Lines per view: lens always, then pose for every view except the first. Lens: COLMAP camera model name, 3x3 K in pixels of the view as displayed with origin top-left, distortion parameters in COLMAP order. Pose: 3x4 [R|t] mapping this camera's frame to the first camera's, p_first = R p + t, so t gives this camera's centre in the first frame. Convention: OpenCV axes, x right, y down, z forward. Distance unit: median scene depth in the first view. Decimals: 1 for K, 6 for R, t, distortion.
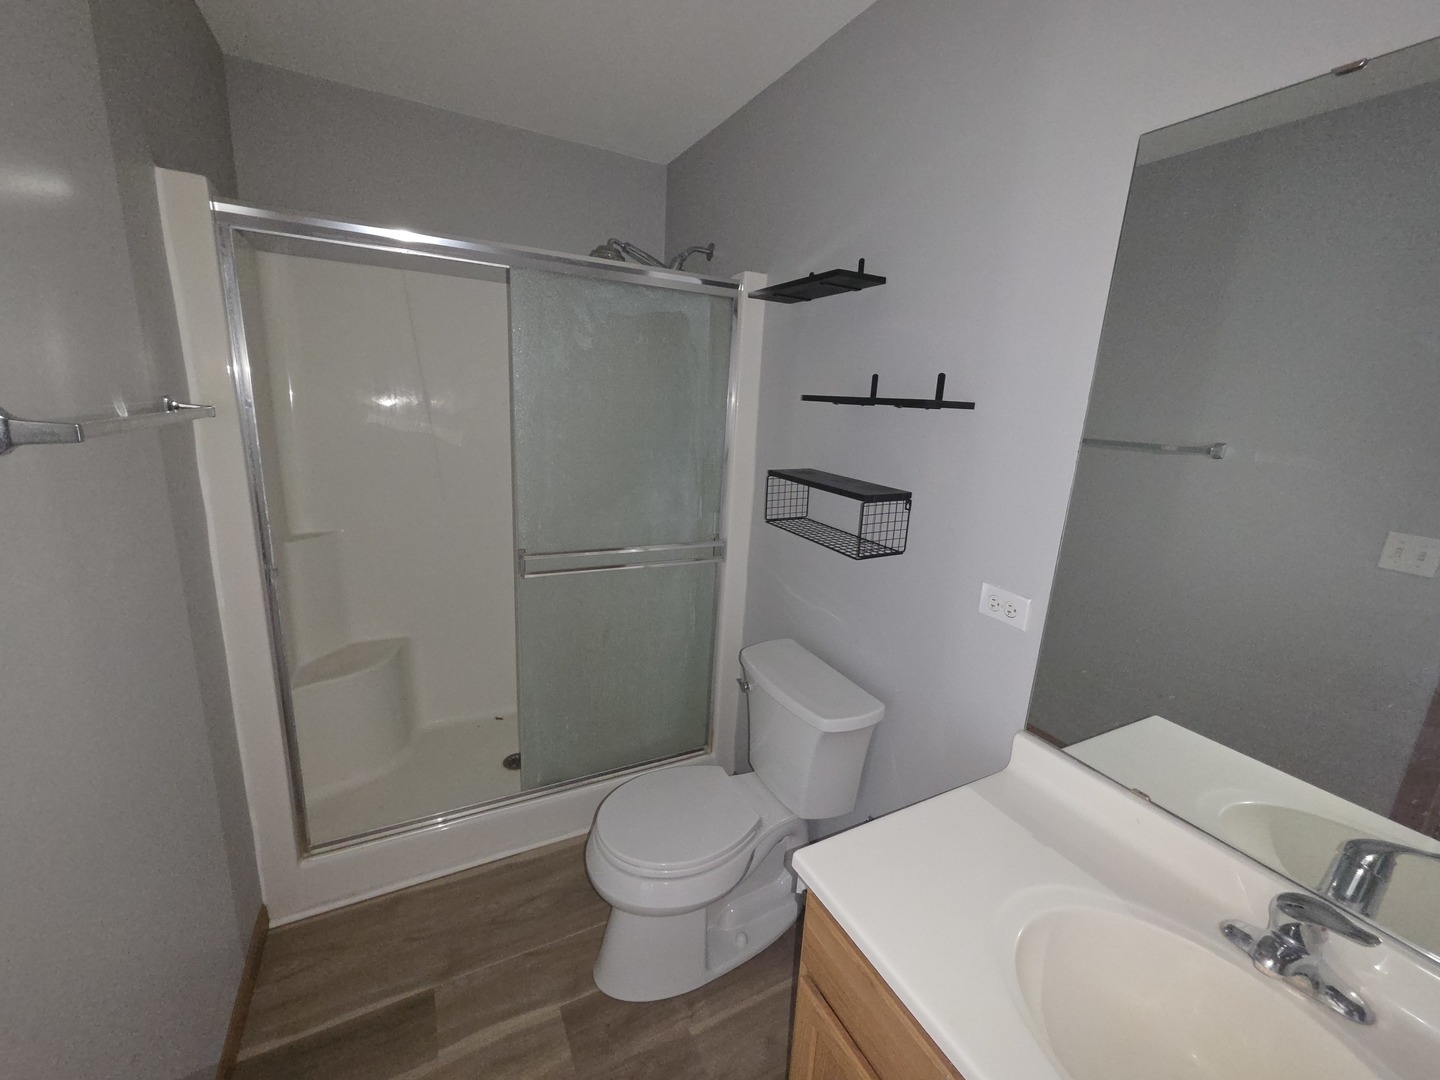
lens RADIAL K [[582.2, 0, 721.8], [0, 582.2, 532.9], [0, 0, 1]] dist [-0.009848, 0.000072]
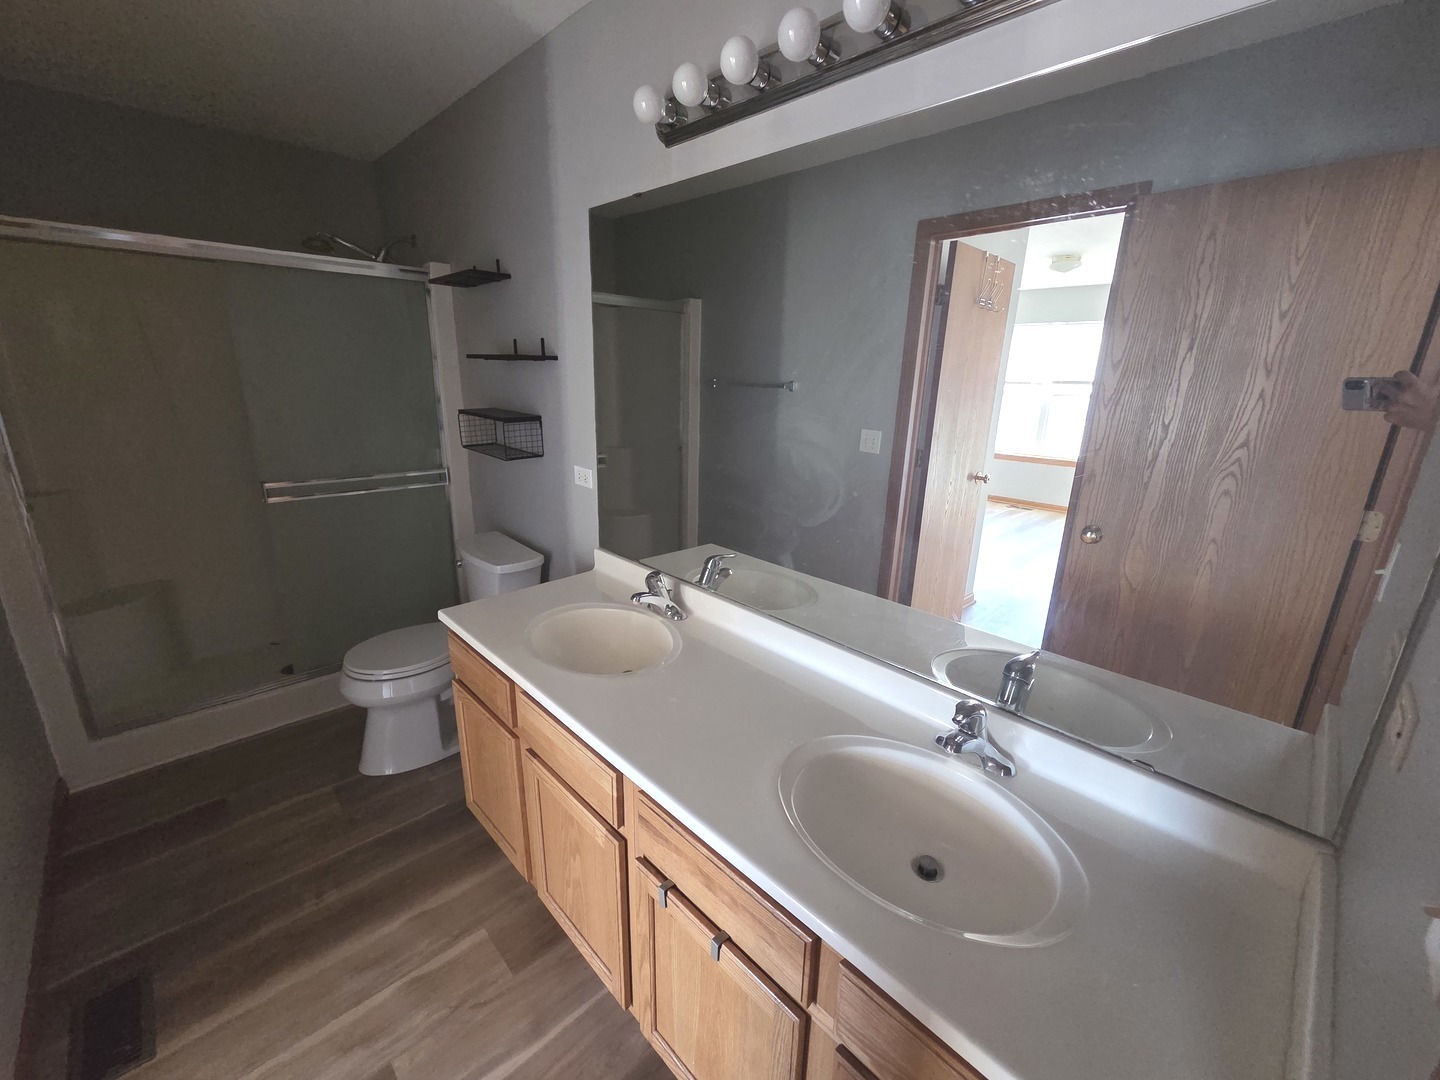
lens RADIAL K [[589.3, 0, 723.1], [0, 589.3, 537.1], [0, 0, 1]] dist [0.003515, -0.001025]
pose [[0.960779, -0.102047, 0.257857, 0.332932], [0.086153, 0.993660, 0.072234, 0.170719], [-0.263594, -0.047186, 0.963479, -0.634030]]
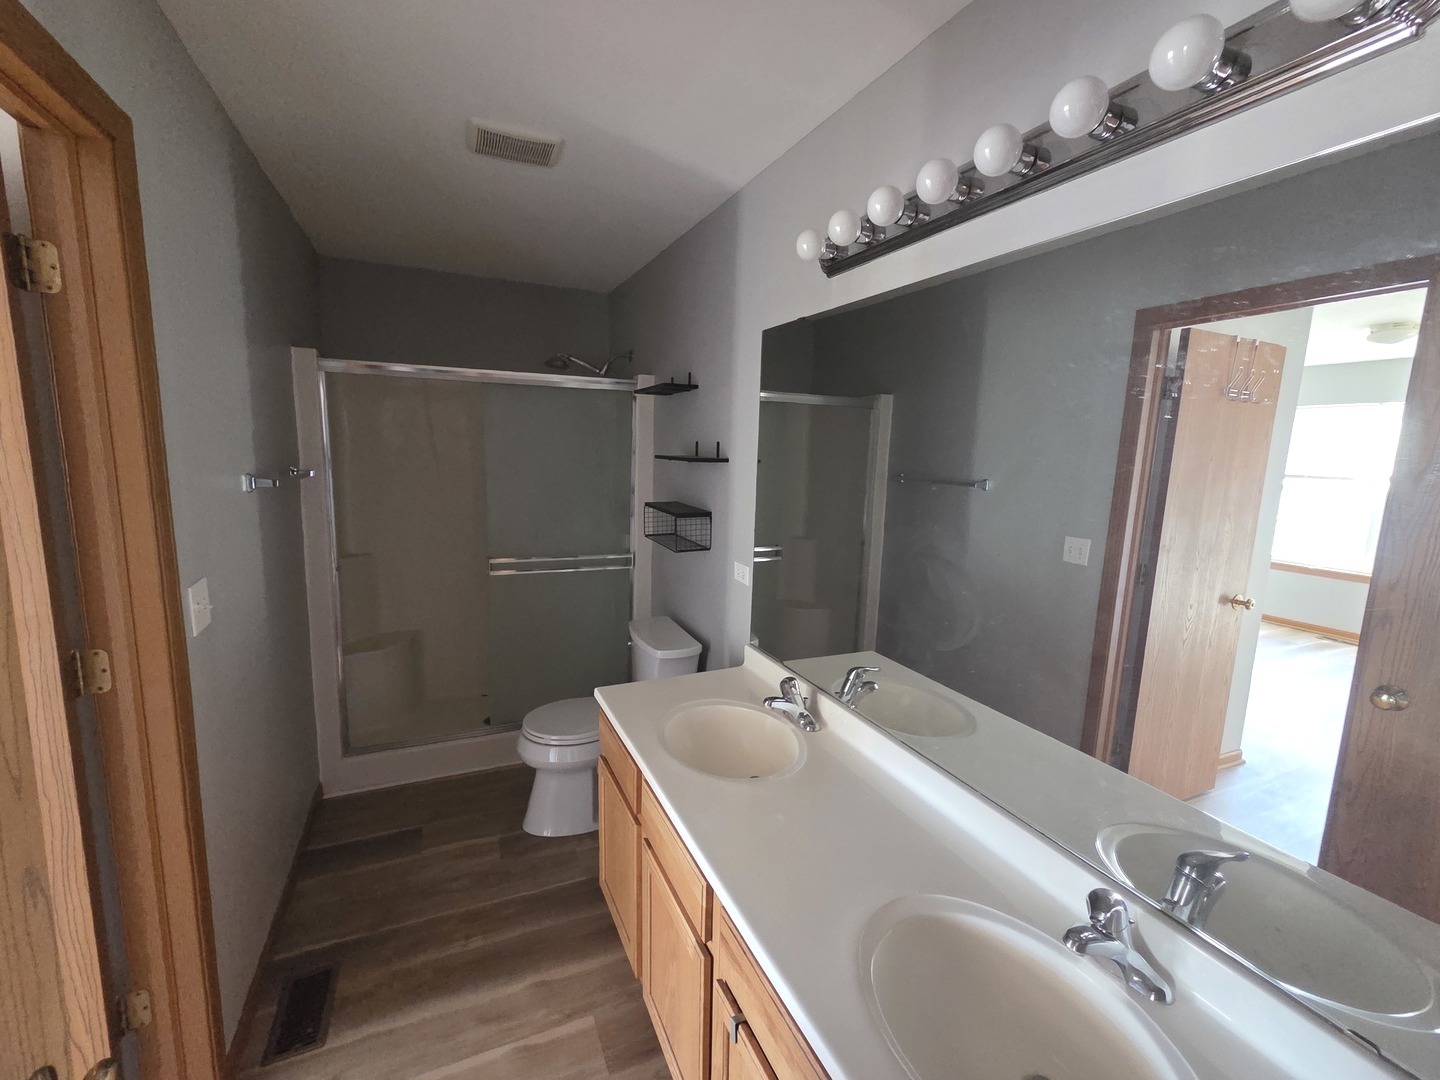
lens RADIAL K [[622.3, 0, 725.3], [0, 622.3, 536.5], [0, 0, 1]] dist [0.002944, 0.001318]
pose [[0.997865, -0.013568, -0.063881, 0.448302], [0.008172, 0.996433, -0.083995, 0.139888], [0.064792, 0.083294, 0.994416, -0.714313]]
